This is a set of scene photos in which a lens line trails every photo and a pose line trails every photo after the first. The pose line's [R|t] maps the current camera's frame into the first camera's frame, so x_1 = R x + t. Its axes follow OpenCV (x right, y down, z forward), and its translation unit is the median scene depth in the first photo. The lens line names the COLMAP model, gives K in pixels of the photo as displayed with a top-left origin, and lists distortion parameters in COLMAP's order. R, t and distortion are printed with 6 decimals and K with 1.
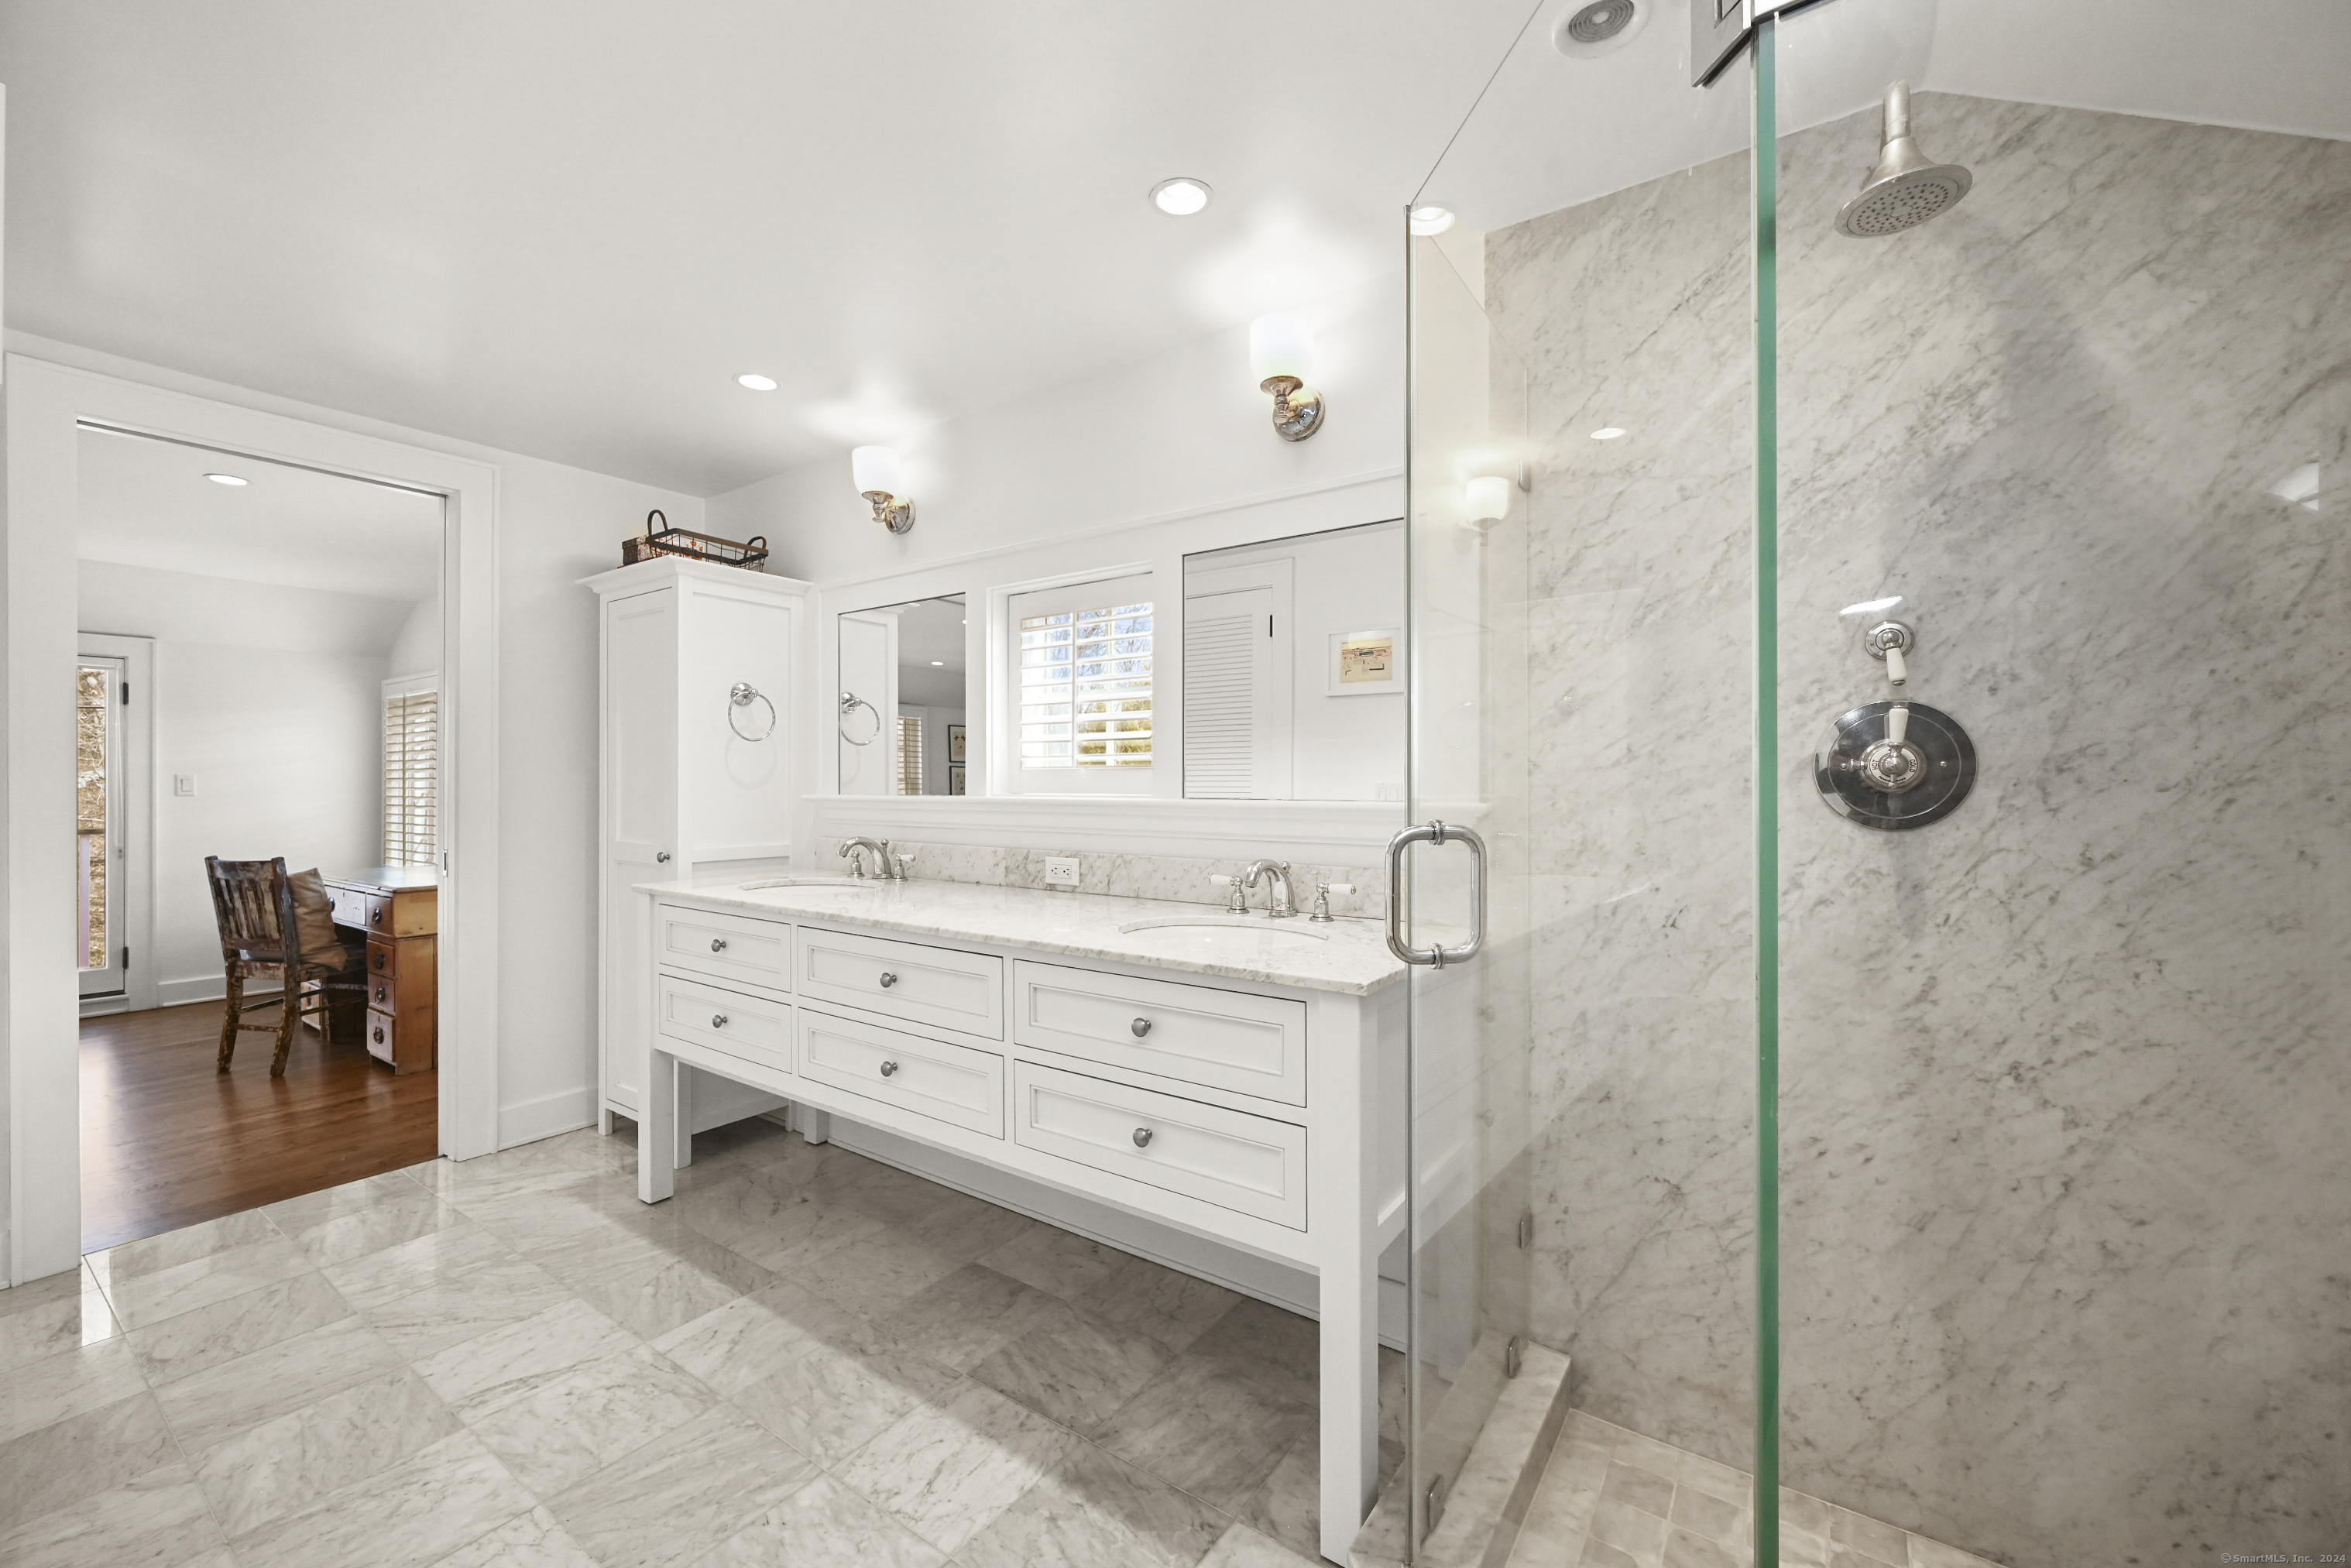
lens RADIAL K [[938.4, 0, 1171.2], [0, 938.4, 791.7], [0, 0, 1]] dist [-0.000742, 0.000089]
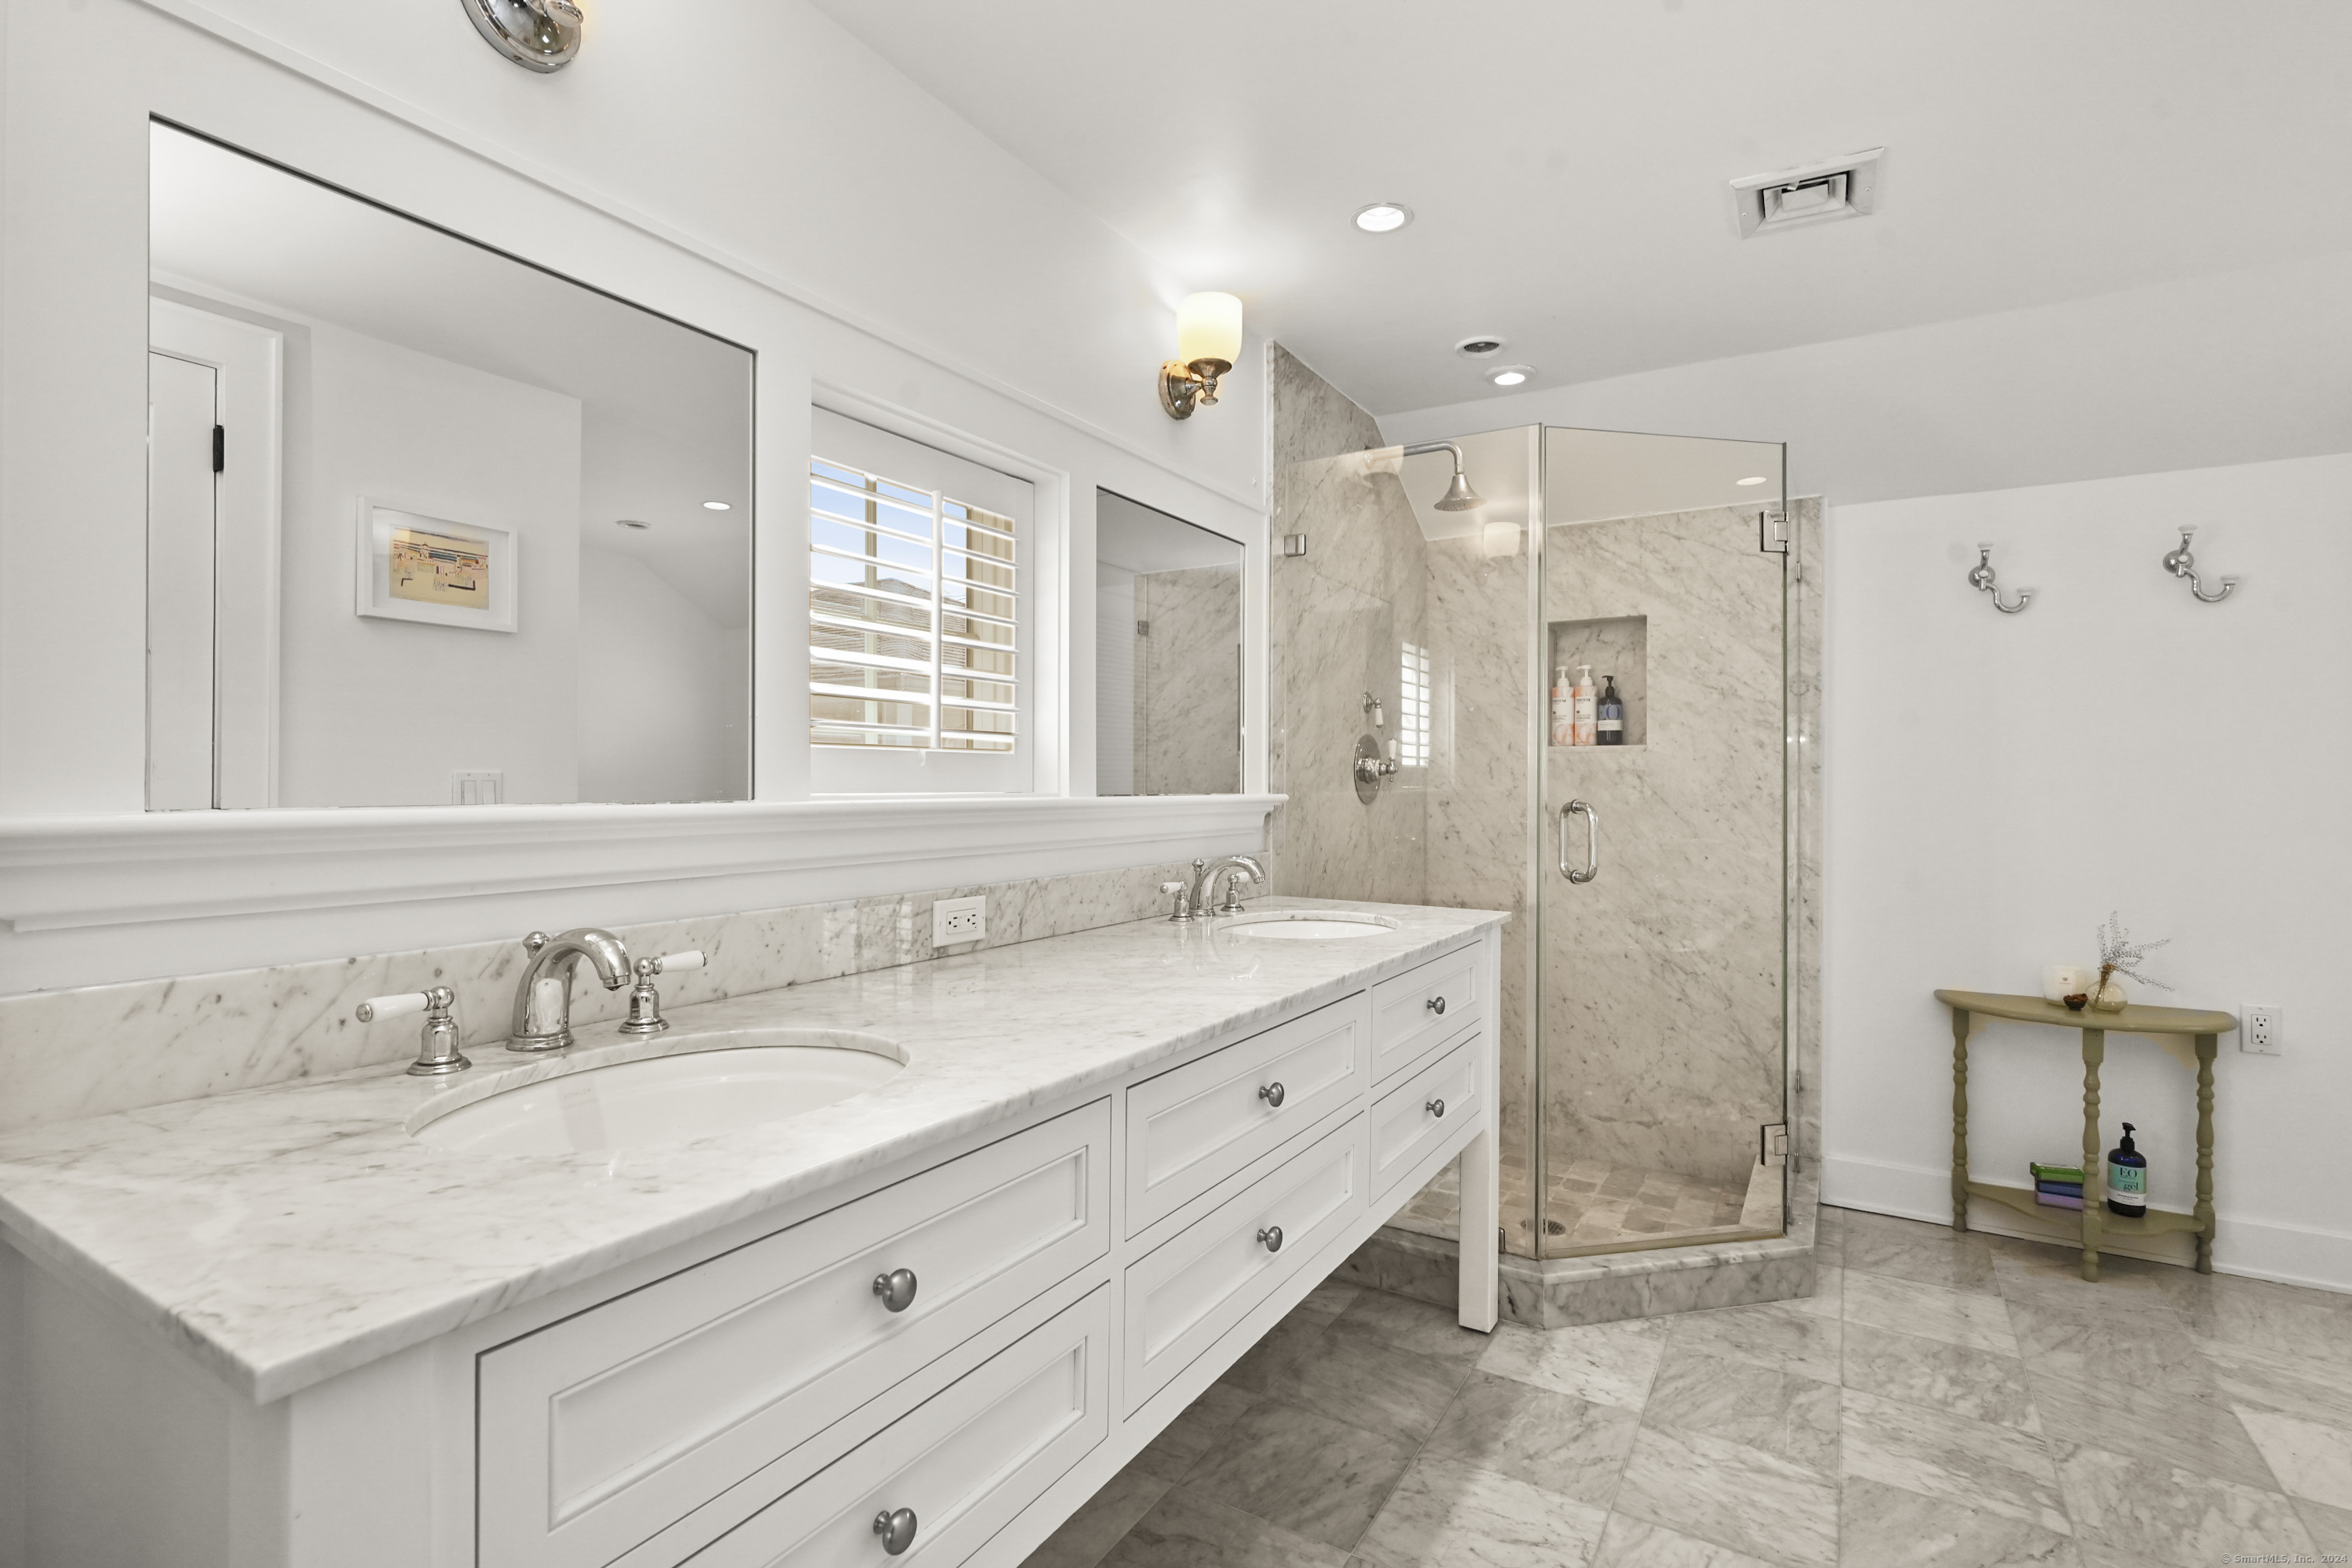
lens RADIAL K [[1127.6, 0, 1170.8], [0, 1127.6, 773.0], [0, 0, 1]] dist [-0.003512, -0.000041]
pose [[-0.073222, 0.003811, 0.997308, -1.059464], [0.003950, 0.999986, -0.003531, -0.009354], [-0.997308, 0.003681, -0.073236, 1.142610]]
